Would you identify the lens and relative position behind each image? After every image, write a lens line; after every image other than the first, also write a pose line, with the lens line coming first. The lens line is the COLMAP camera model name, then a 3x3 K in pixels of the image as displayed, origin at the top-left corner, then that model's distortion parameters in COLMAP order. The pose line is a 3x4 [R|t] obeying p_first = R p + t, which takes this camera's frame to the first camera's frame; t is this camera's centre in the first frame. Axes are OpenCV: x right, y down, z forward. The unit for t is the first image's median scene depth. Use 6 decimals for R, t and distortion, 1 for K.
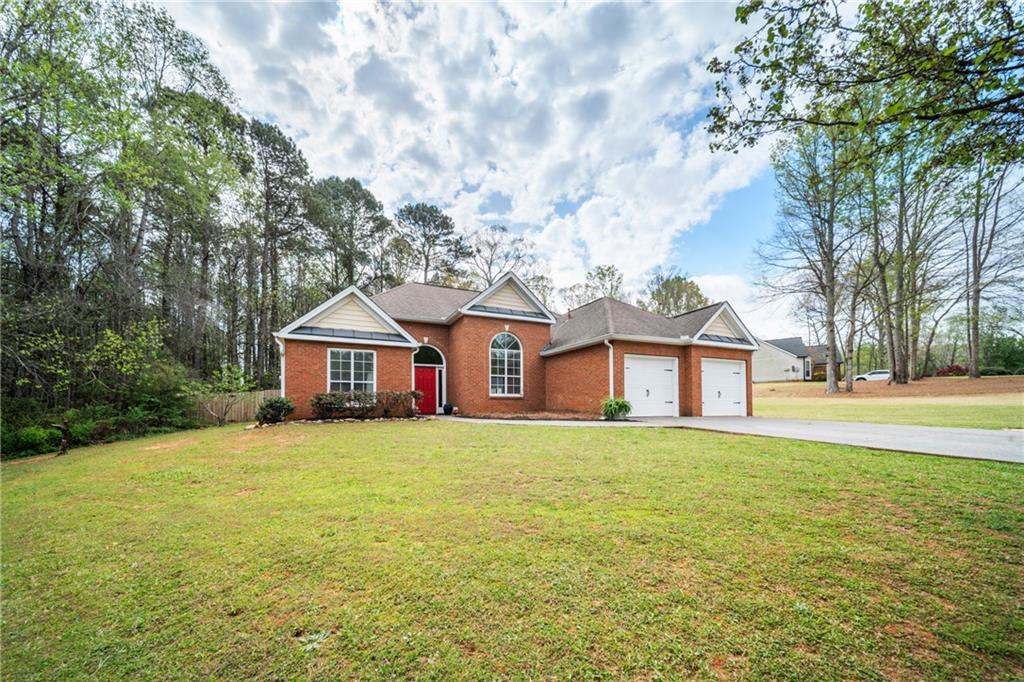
lens RADIAL K [[378.7, 0, 503.7], [0, 378.7, 401.8], [0, 0, 1]] dist [-0.000157, -0.000013]
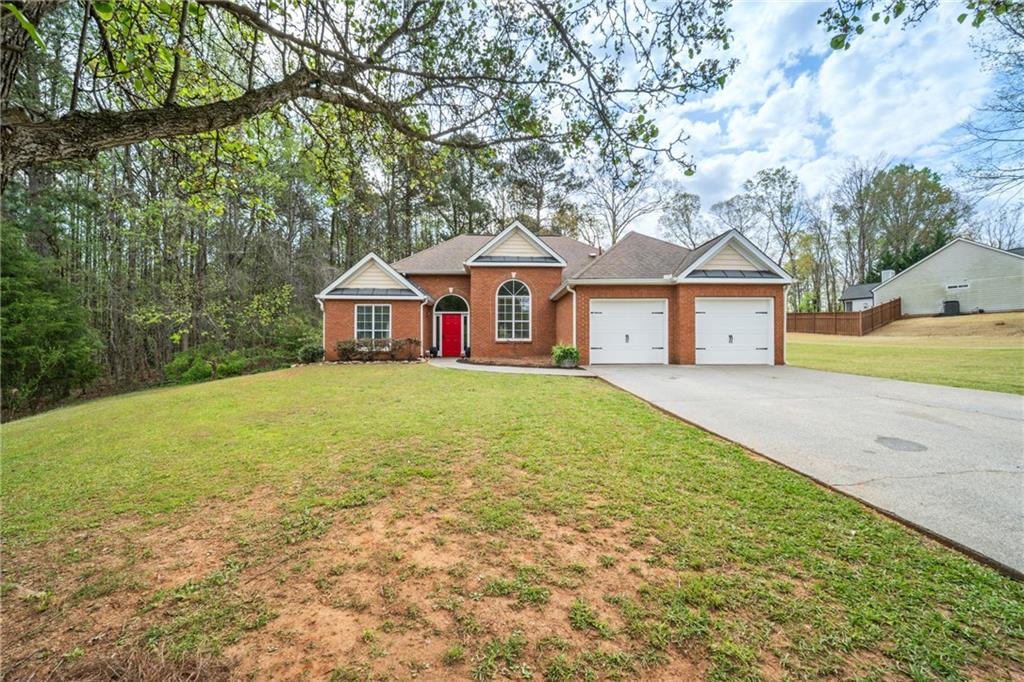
lens RADIAL K [[405.0, 0, 512.0], [0, 405.0, 341.0], [0, 0, 1]] dist [-0.001276, -0.000104]
pose [[0.919247, -0.001087, -0.393680, 0.452480], [0.004574, 0.999958, 0.007920, -0.022725], [0.393655, -0.009081, 0.919214, -0.030144]]
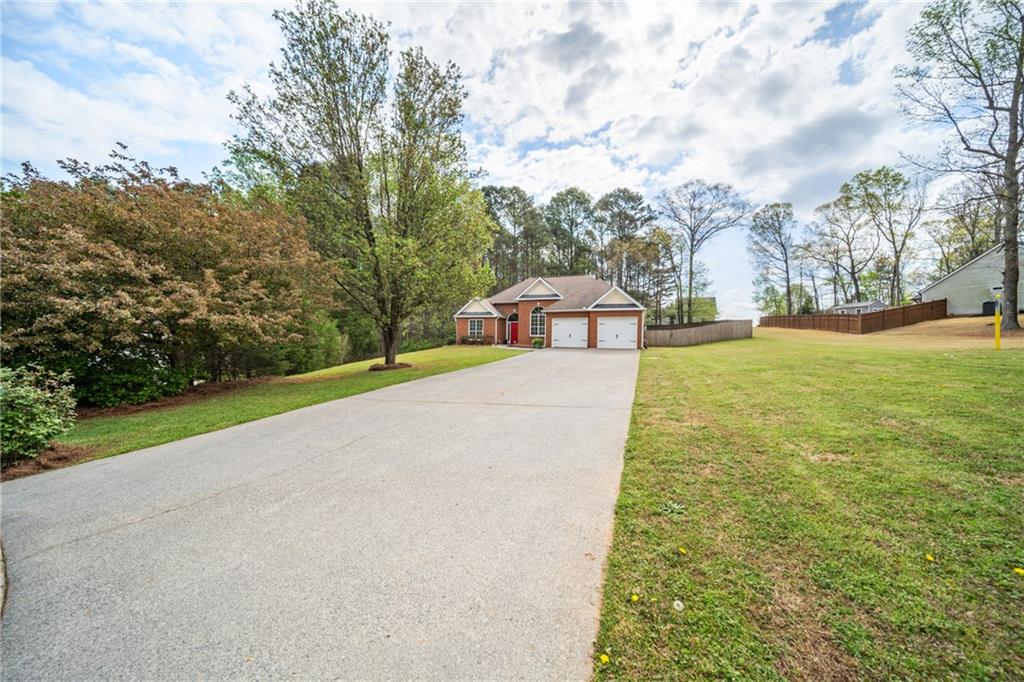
lens RADIAL K [[364.1, 0, 508.5], [0, 364.1, 325.2], [0, 0, 1]] dist [-0.000218, -0.000167]
pose [[0.685469, -0.014534, -0.727957, 1.398428], [0.000400, 0.999808, -0.019585, -0.037344], [0.728102, 0.013134, 0.685343, -0.522209]]
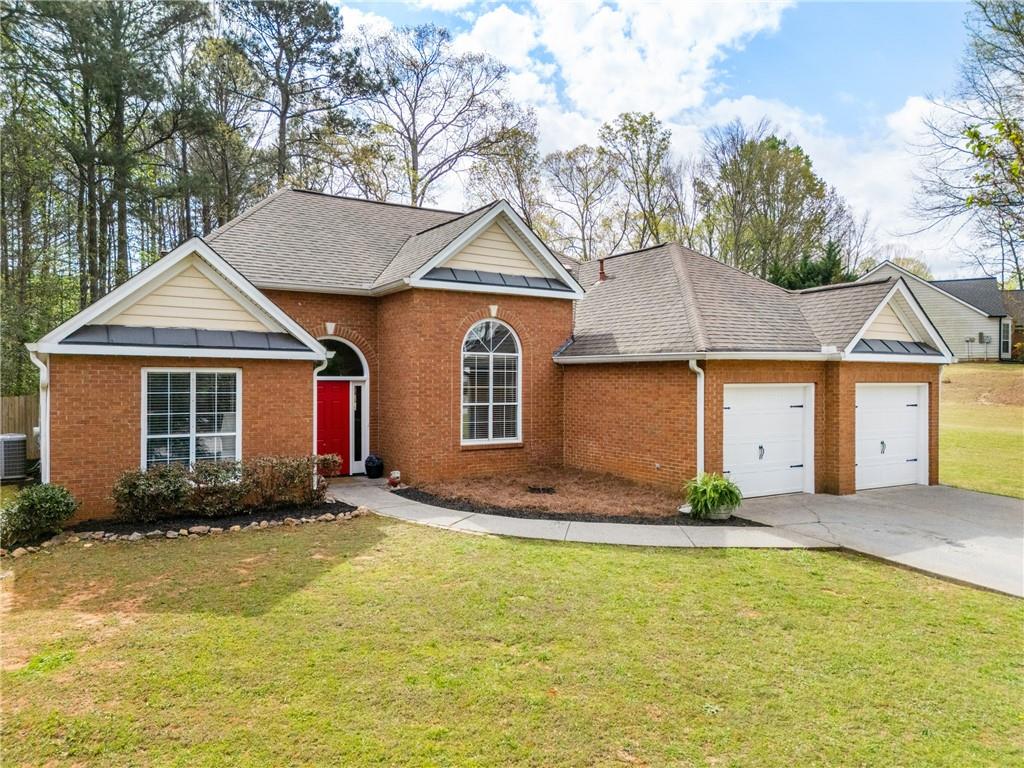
lens RADIAL K [[749.7, 0, 512.0], [0, 749.7, 384.0], [0, 0, 1]] dist [0.078200, -0.070299]
pose [[0.992596, 0.009501, 0.121092, -0.091365], [-0.013857, 0.999285, 0.035175, -0.134535], [-0.120671, -0.036592, 0.992018, -0.021268]]
